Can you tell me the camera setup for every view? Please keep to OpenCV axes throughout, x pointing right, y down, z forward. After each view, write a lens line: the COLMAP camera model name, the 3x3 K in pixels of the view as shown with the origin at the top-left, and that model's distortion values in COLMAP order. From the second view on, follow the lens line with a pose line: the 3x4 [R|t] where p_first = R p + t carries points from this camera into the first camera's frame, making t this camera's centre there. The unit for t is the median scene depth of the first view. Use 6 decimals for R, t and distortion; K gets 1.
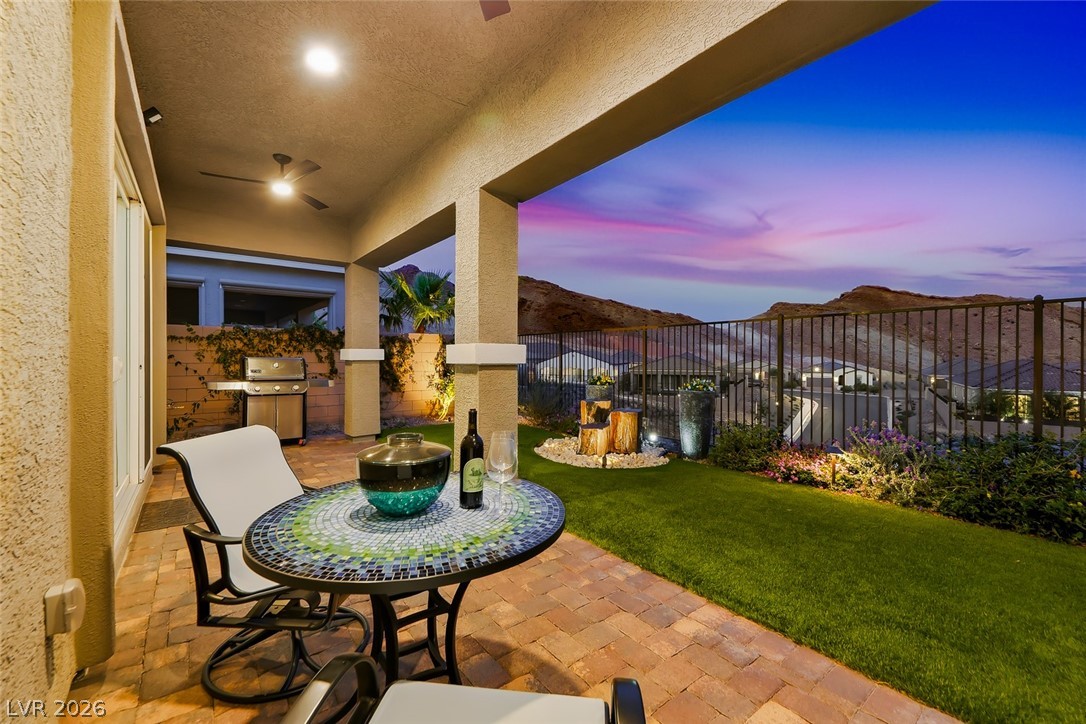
lens RADIAL K [[438.6, 0, 538.4], [0, 438.6, 361.2], [0, 0, 1]] dist [0.009599, -0.000069]
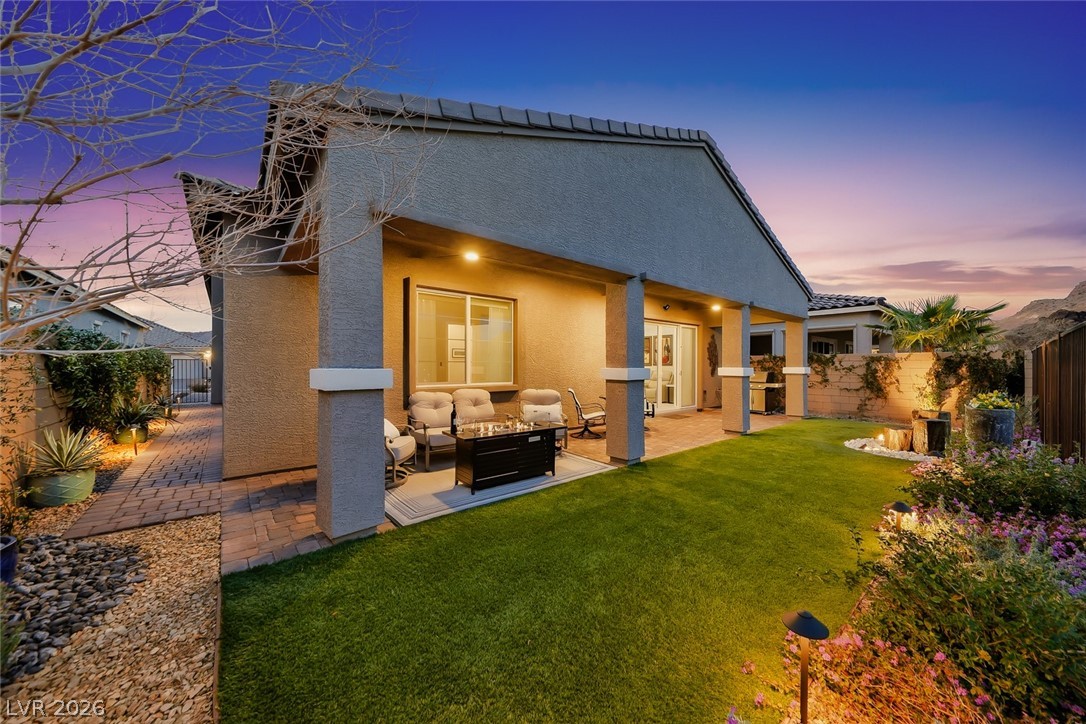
lens RADIAL K [[386.2, 0, 532.5], [0, 386.2, 360.4], [0, 0, 1]] dist [0.006757, -0.001204]
pose [[0.010886, -0.018660, -0.999767, 0.145452], [-0.011354, 0.999759, -0.018784, -0.001888], [0.999876, 0.011555, 0.010672, -0.009305]]
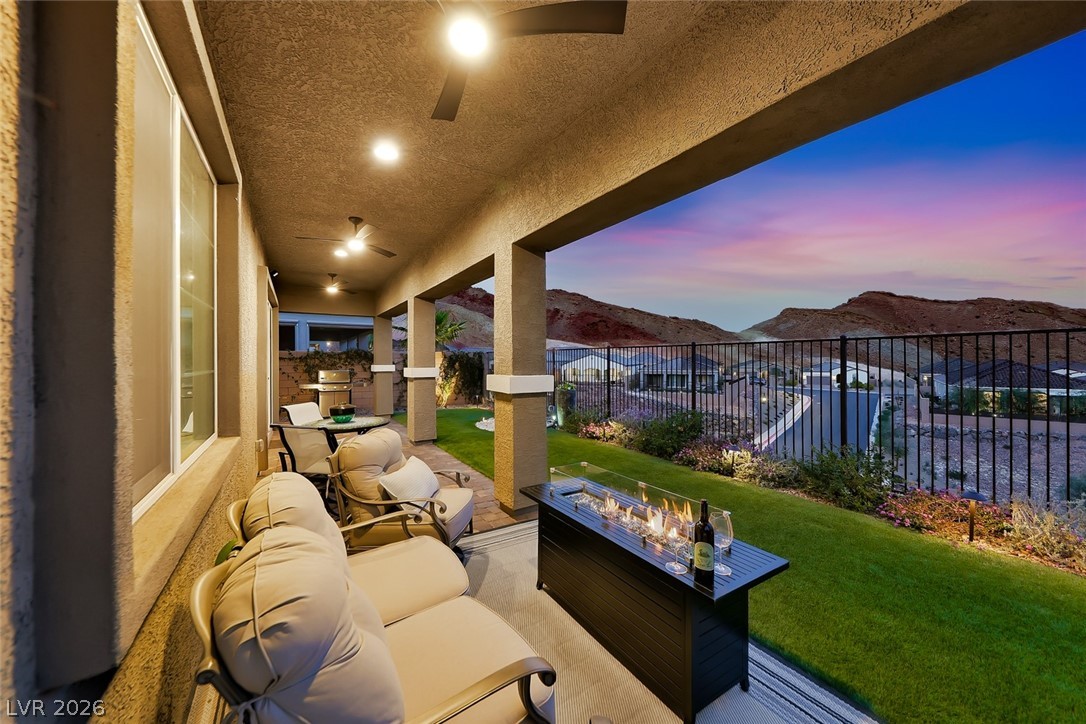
lens RADIAL K [[386.2, 0, 542.6], [0, 386.2, 358.3], [0, 0, 1]] dist [0.006757, -0.001204]
pose [[0.995788, -0.006931, -0.091425, 0.046472], [0.006114, 0.999939, -0.009217, -0.004574], [0.091483, 0.008619, 0.995769, -0.058533]]
